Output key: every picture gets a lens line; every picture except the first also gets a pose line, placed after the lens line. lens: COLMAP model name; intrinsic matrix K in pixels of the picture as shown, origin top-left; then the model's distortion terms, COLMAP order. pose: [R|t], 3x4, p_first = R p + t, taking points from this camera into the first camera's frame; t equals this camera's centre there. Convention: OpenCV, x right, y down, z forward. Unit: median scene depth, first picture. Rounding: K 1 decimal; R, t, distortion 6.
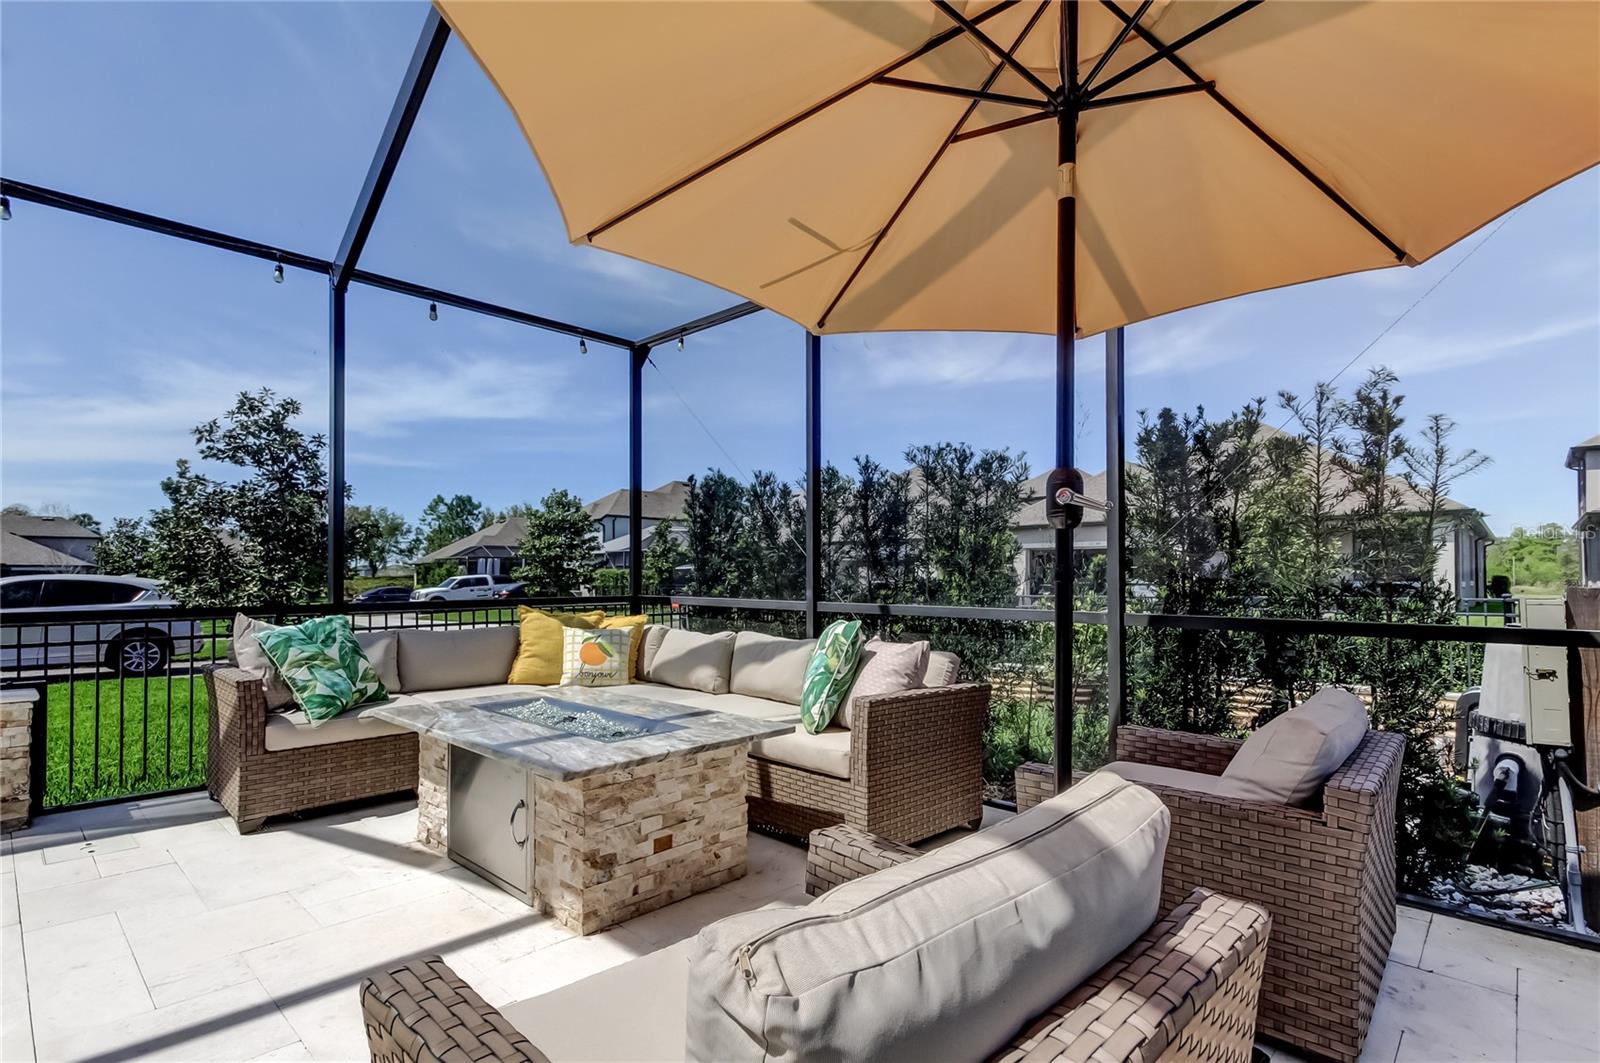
lens RADIAL K [[758.7, 0, 834.5], [0, 758.7, 560.6], [0, 0, 1]] dist [0.002922, 0.000367]
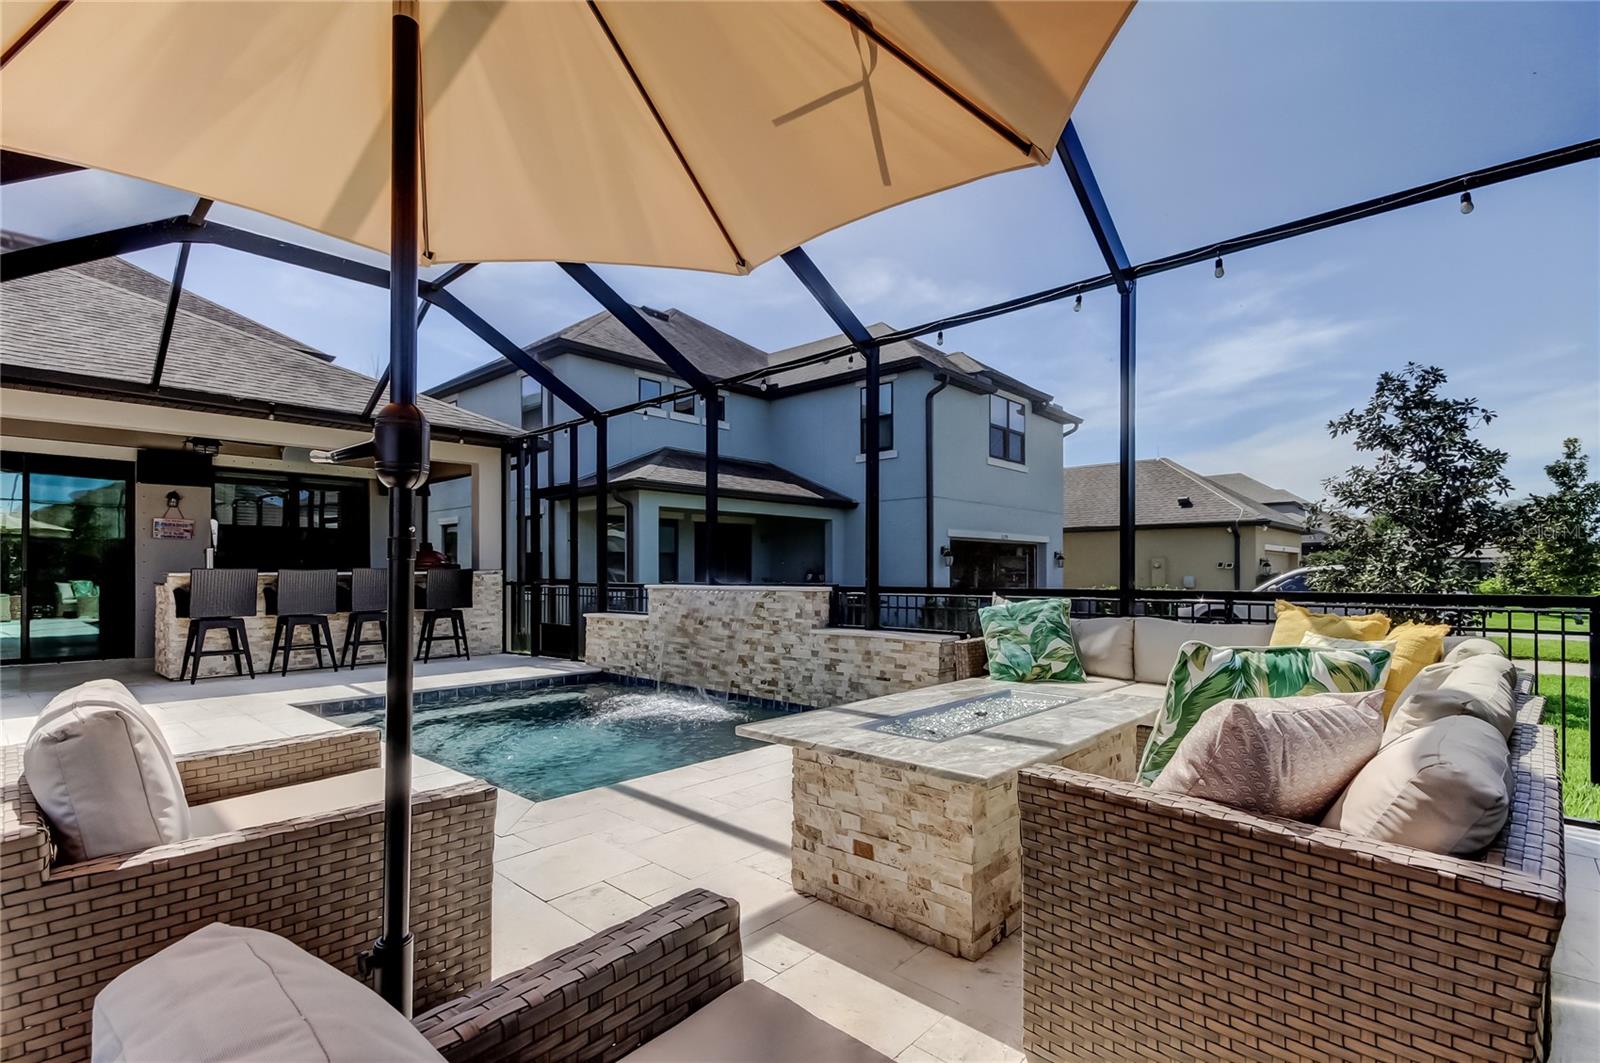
lens RADIAL K [[759.4, 0, 800.9], [0, 759.4, 551.3], [0, 0, 1]] dist [0.005023, 0.001145]
pose [[-0.018533, -0.022529, -0.999574, 0.405314], [0.021642, 0.999503, -0.022929, 0.016230], [0.999594, -0.022057, -0.018036, 0.540453]]
